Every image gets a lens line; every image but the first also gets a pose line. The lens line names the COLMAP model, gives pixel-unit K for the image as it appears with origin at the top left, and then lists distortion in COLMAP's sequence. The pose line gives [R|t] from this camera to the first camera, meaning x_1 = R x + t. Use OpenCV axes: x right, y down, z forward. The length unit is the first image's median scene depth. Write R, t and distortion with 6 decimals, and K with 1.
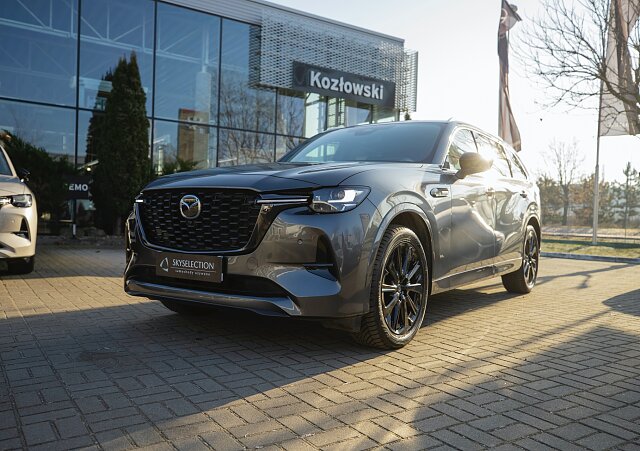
lens RADIAL K [[530.7, 0, 320.0], [0, 530.7, 225.5], [0, 0, 1]] dist [-0.004365, 0.001274]
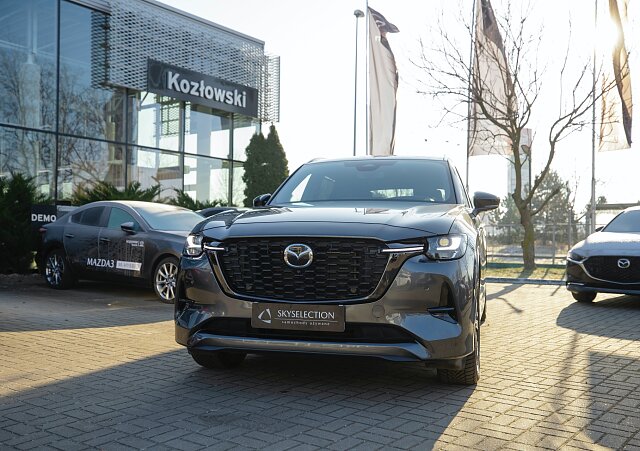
lens RADIAL K [[621.0, 0, 320.0], [0, 621.0, 225.5], [0, 0, 1]] dist [0.023283, 0.009953]
pose [[0.947720, -0.011705, 0.318889, -0.110451], [0.021338, 0.999415, -0.026733, -0.011541], [-0.318389, 0.032140, 0.947415, -0.020184]]
